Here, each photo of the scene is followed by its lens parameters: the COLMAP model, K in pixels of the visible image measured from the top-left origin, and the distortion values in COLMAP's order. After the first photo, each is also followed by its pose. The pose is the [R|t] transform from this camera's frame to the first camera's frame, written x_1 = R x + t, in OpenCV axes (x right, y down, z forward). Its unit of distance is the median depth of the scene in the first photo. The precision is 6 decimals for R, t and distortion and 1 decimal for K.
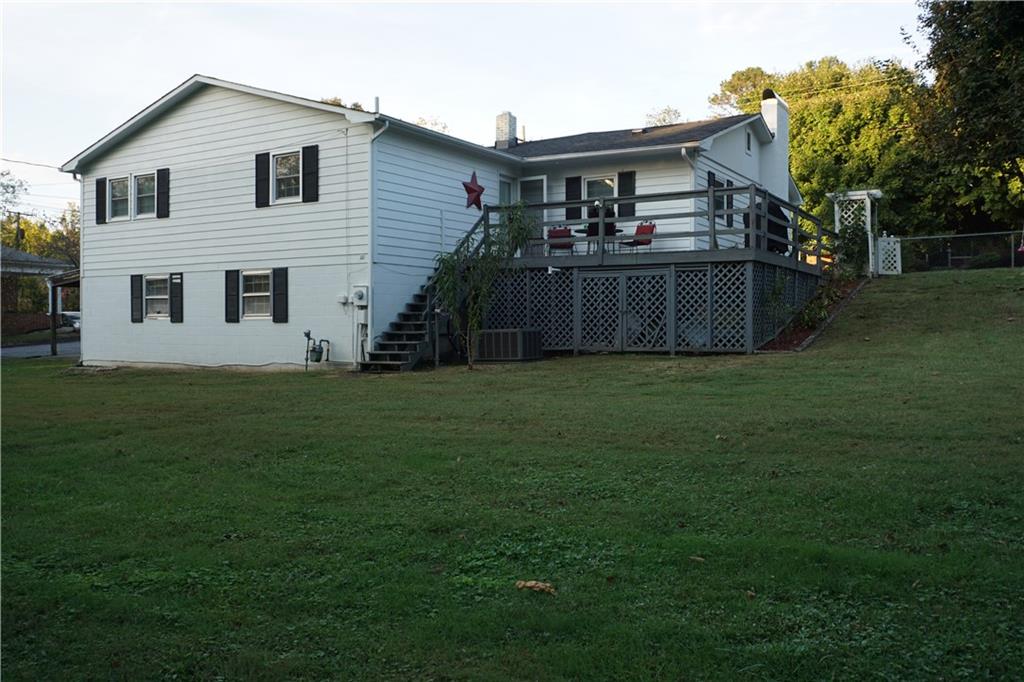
lens RADIAL K [[867.7, 0, 514.2], [0, 867.7, 337.7], [0, 0, 1]] dist [-0.044142, -0.004830]
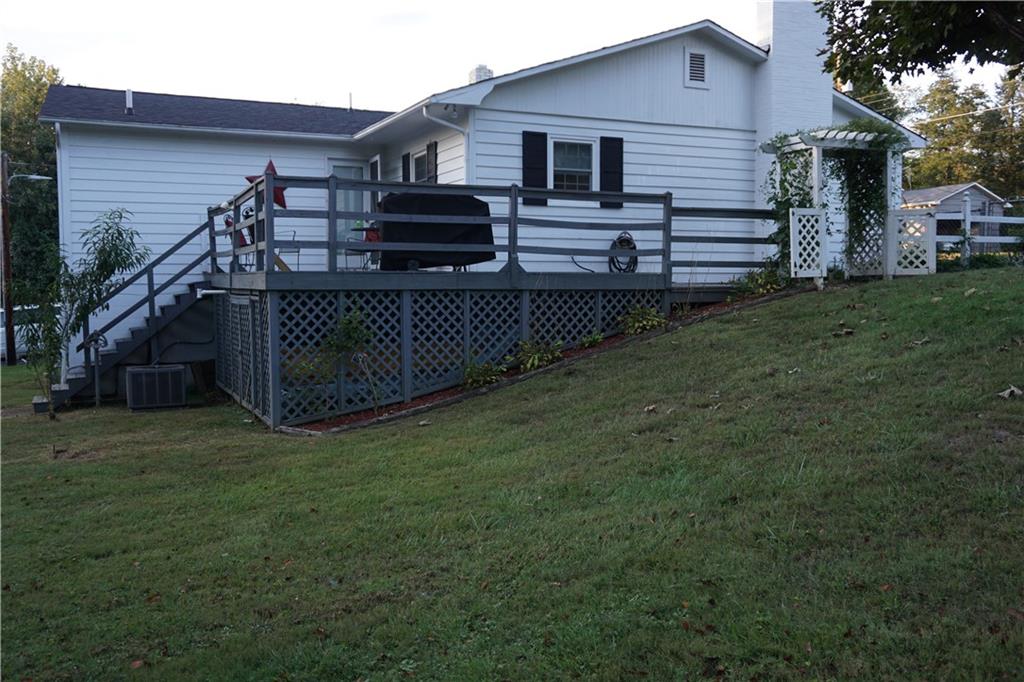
lens RADIAL K [[917.8, 0, 509.9], [0, 917.8, 341.2], [0, 0, 1]] dist [-0.015695, 0.008565]
pose [[0.823932, 0.034394, -0.565645, 0.697482], [-0.006178, 0.998642, 0.051723, -0.074553], [0.566656, -0.039122, 0.823025, 0.448685]]
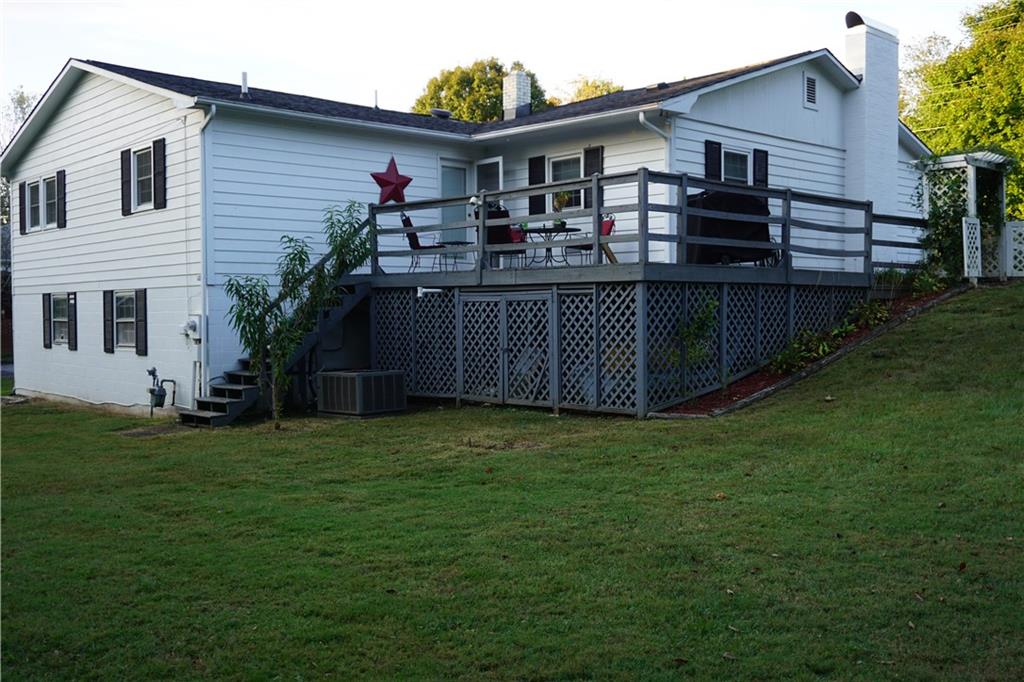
lens RADIAL K [[1002.0, 0, 511.3], [0, 1002.0, 334.3], [0, 0, 1]] dist [-0.012662, 0.000000]
pose [[0.960487, 0.000964, -0.278325, 0.335654], [0.002168, 0.999938, 0.010944, -0.047575], [0.278318, -0.011115, 0.960425, 0.182486]]
